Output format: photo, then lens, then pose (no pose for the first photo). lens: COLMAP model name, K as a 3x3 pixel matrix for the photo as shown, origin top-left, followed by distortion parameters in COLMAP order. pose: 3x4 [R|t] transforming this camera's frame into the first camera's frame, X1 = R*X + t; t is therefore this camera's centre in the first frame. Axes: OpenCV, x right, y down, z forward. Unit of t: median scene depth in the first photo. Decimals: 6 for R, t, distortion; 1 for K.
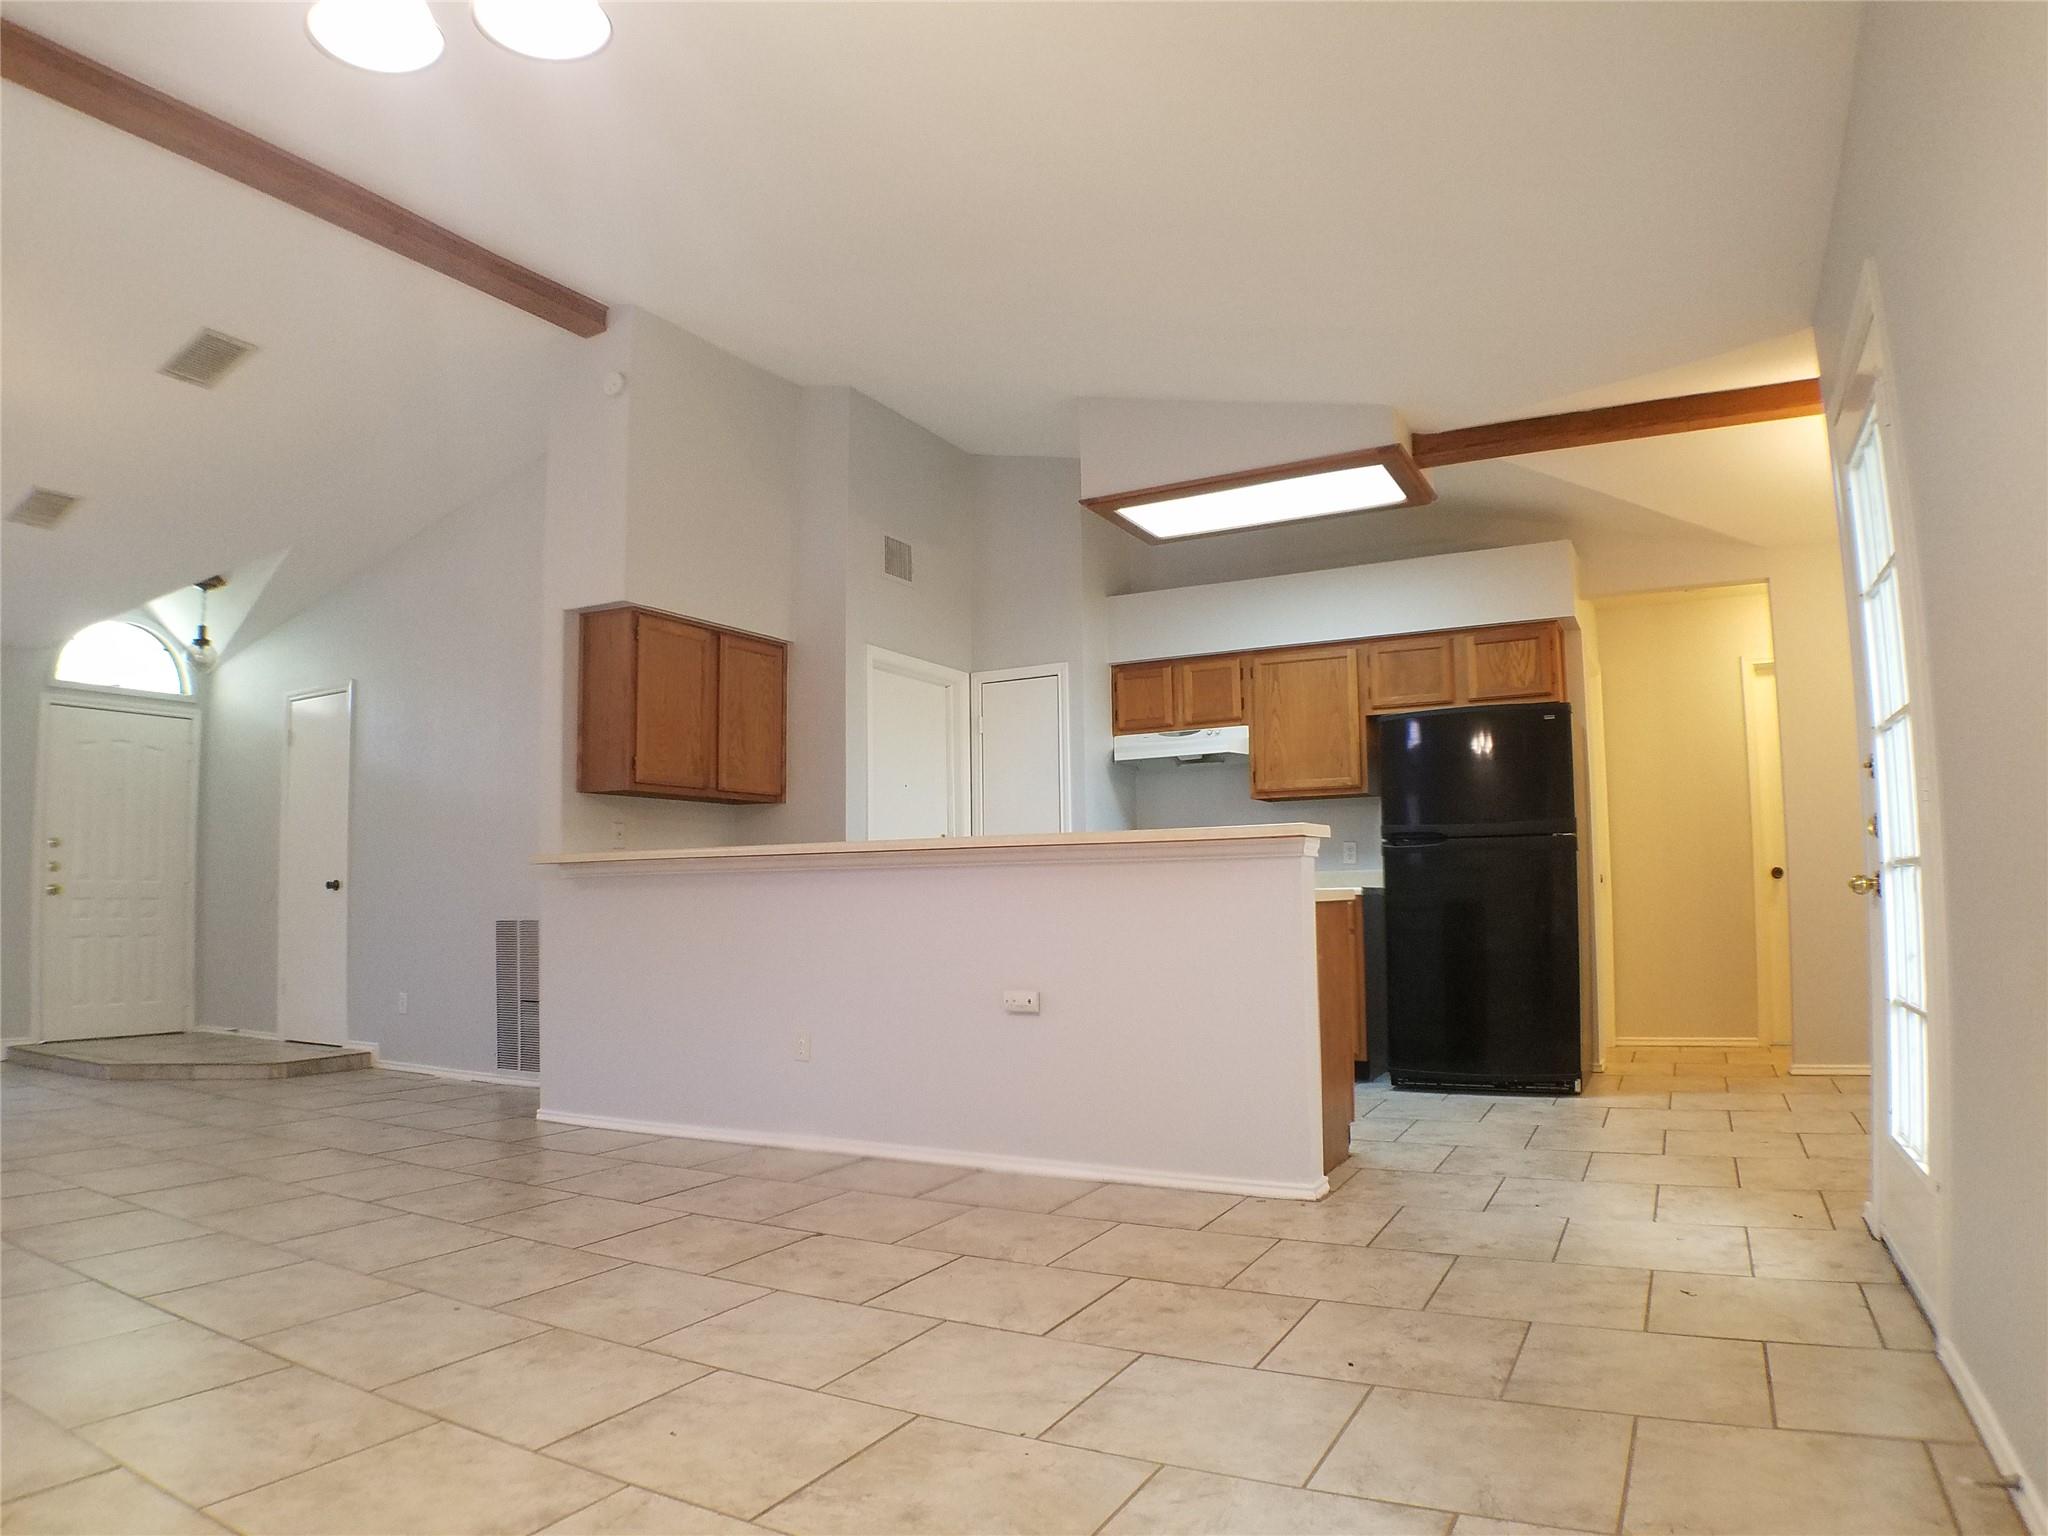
lens RADIAL K [[1283.1, 0, 1040.9], [0, 1283.1, 798.3], [0, 0, 1]] dist [-0.139121, 0.013121]
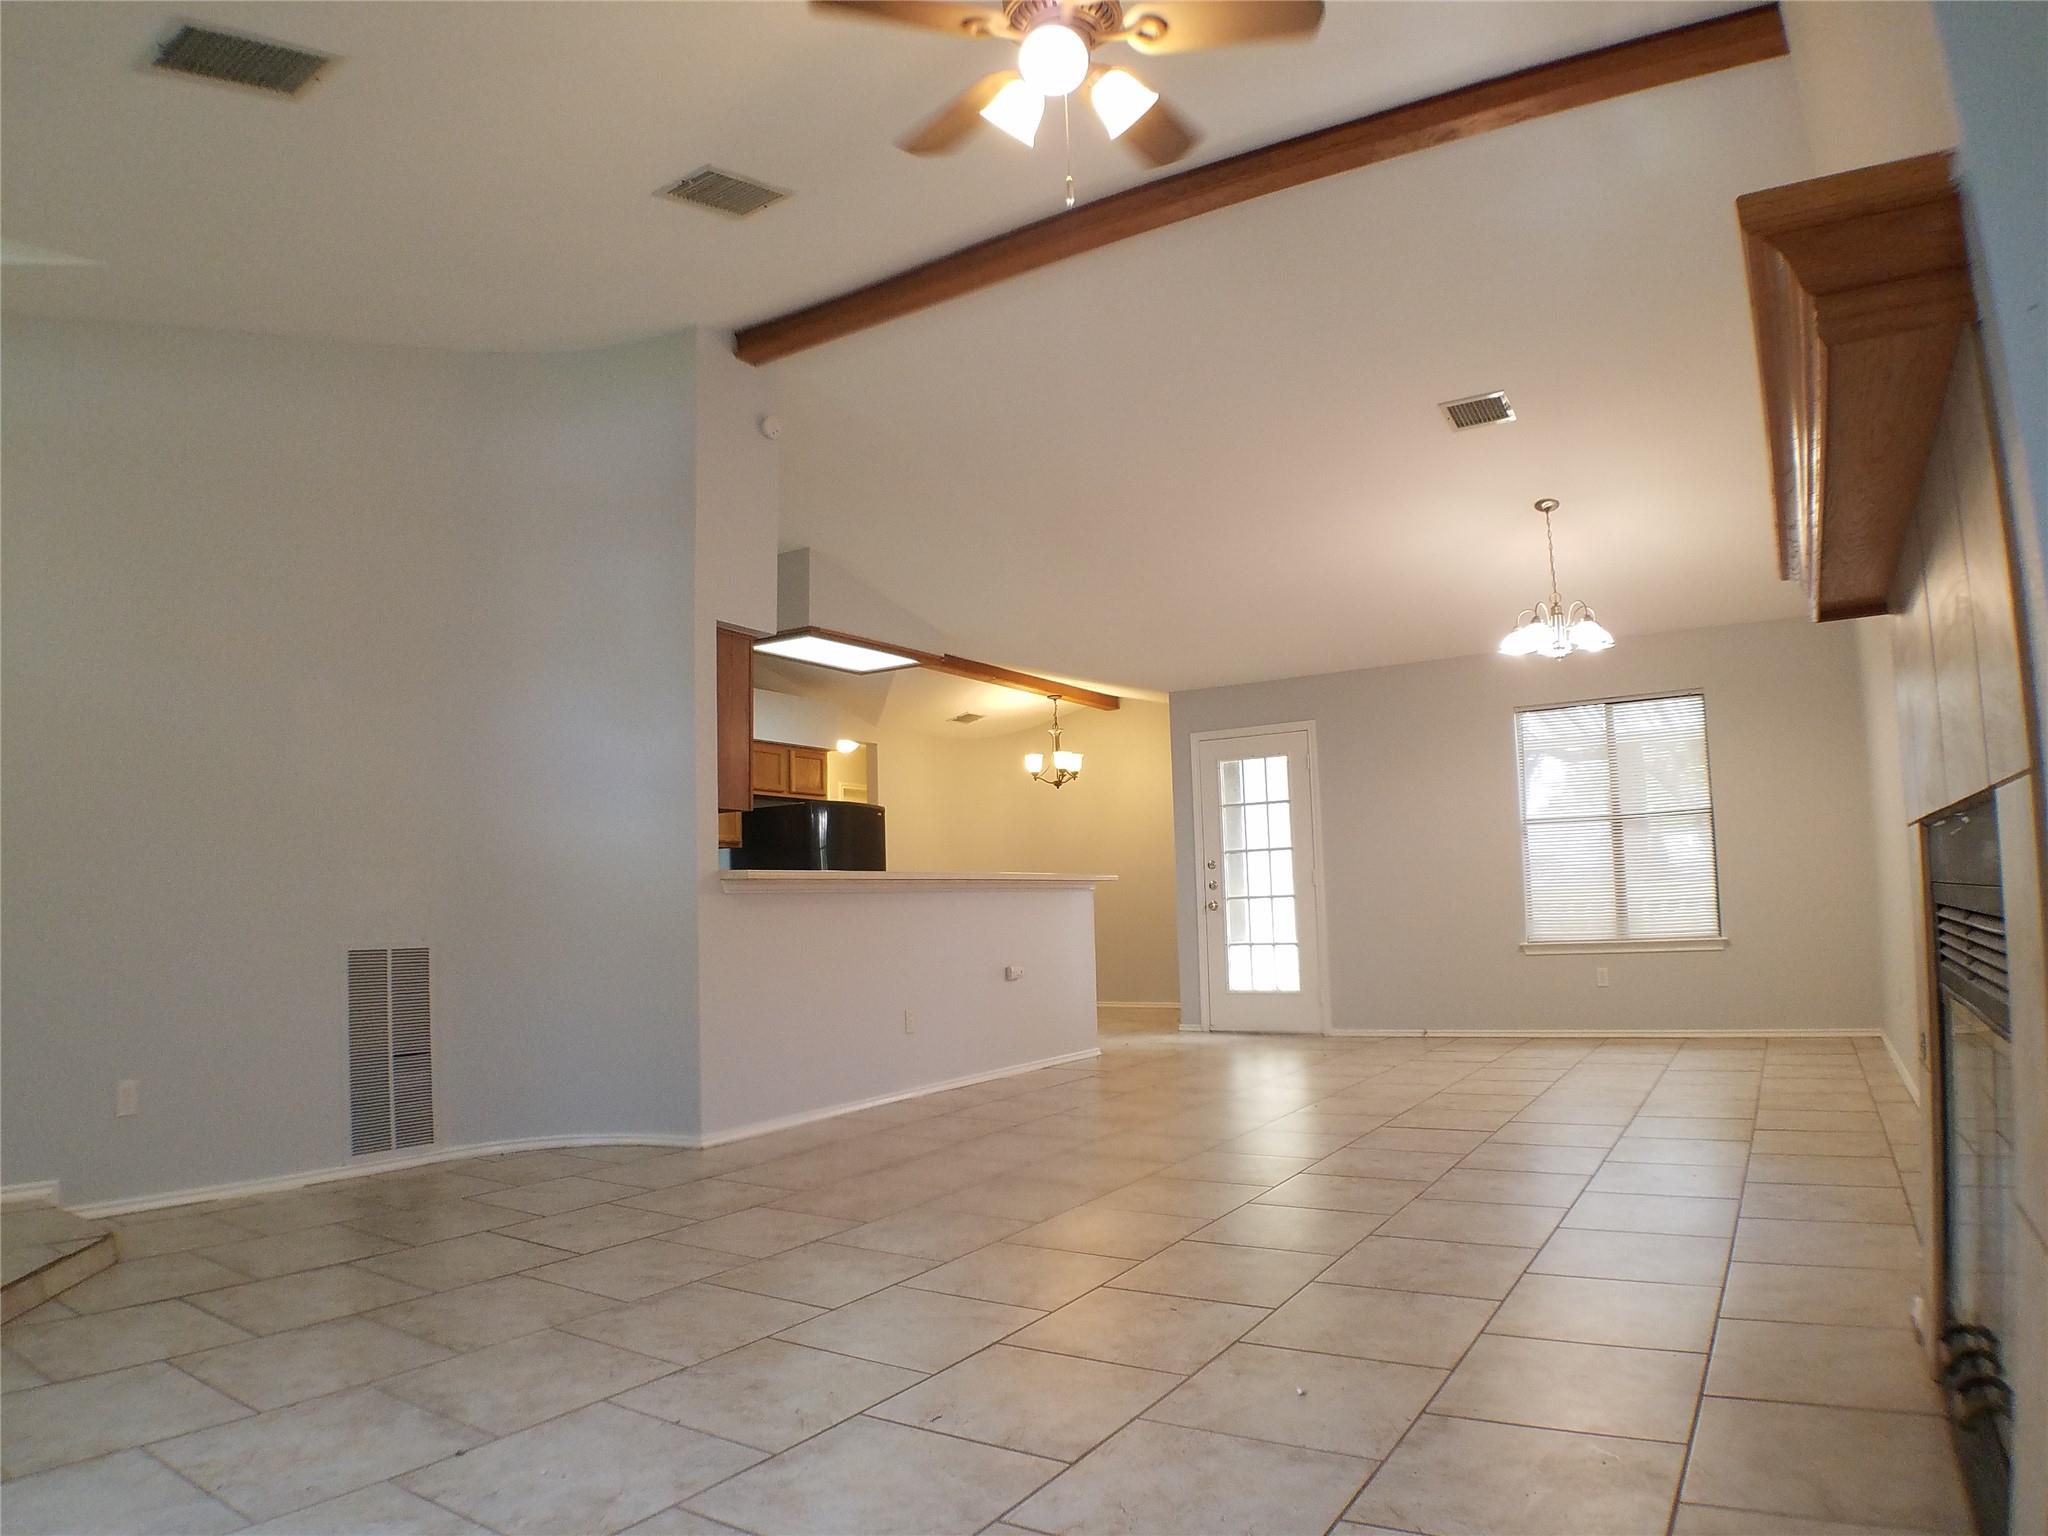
lens RADIAL K [[1283.1, 0, 1053.6], [0, 1283.1, 781.2], [0, 0, 1]] dist [-0.139121, 0.013121]
pose [[0.053795, 0.111391, 0.992320, -1.199694], [-0.049803, 0.992821, -0.108747, 0.062814], [-0.997309, -0.043570, 0.058956, 0.603781]]
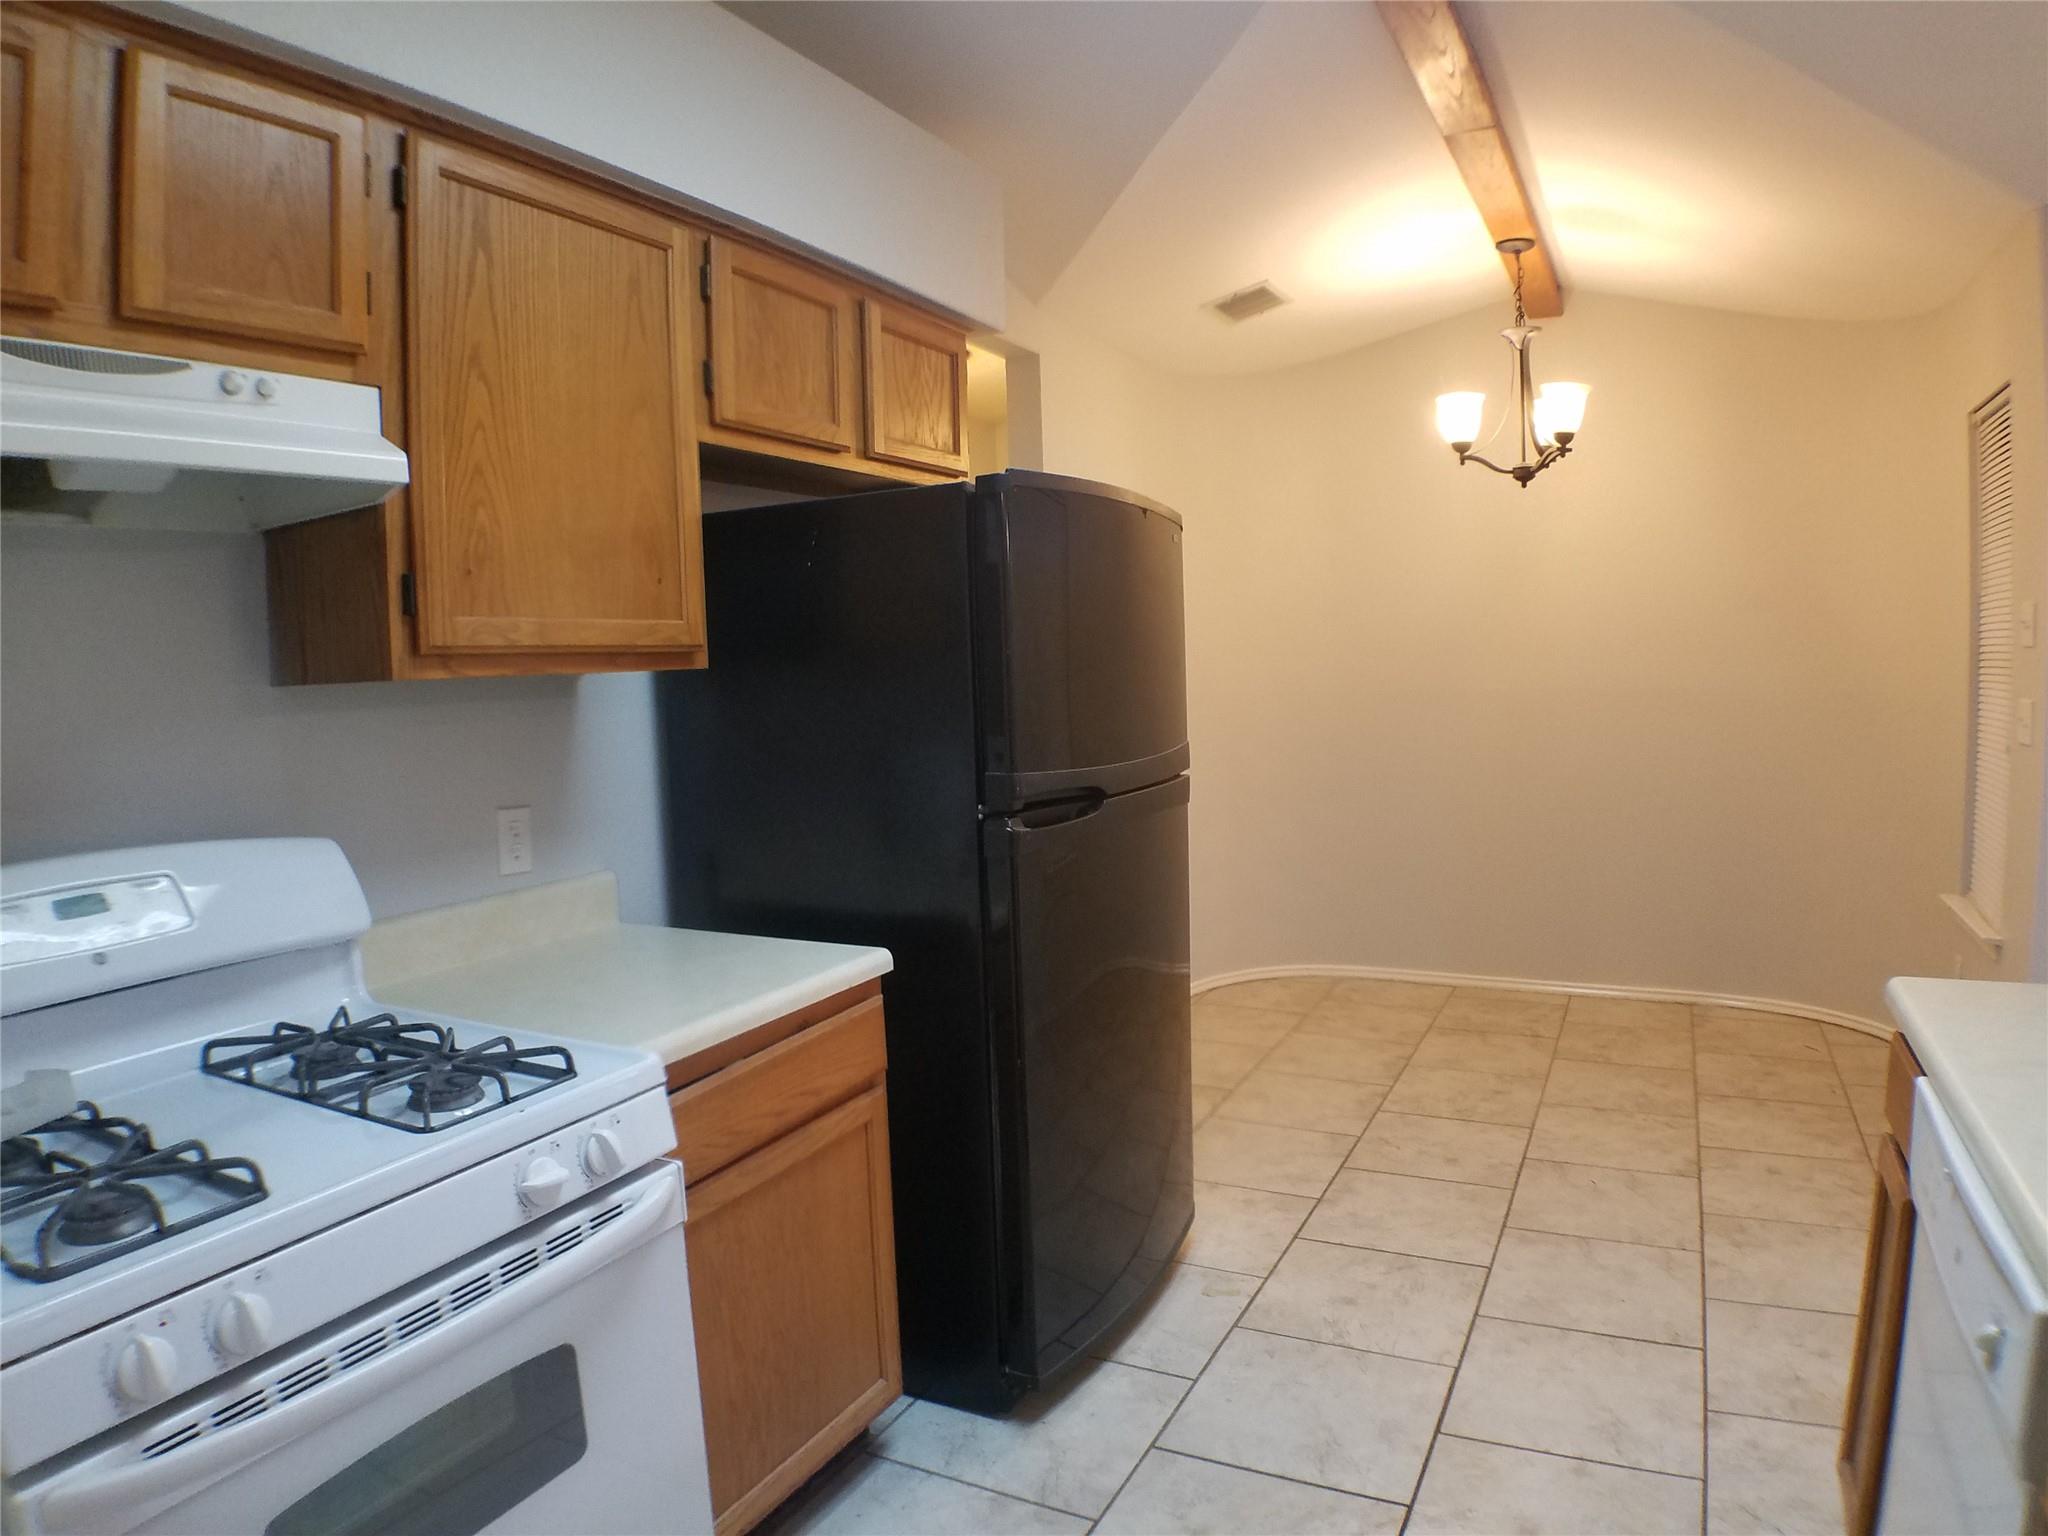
lens RADIAL K [[1283.1, 0, 1043.3], [0, 1283.1, 775.9], [0, 0, 1]] dist [-0.139121, 0.013121]
pose [[-0.024752, -0.076396, 0.996770, -0.095440], [-0.048446, 0.995996, 0.075134, -0.005786], [-0.998519, -0.046430, -0.028354, 0.965415]]
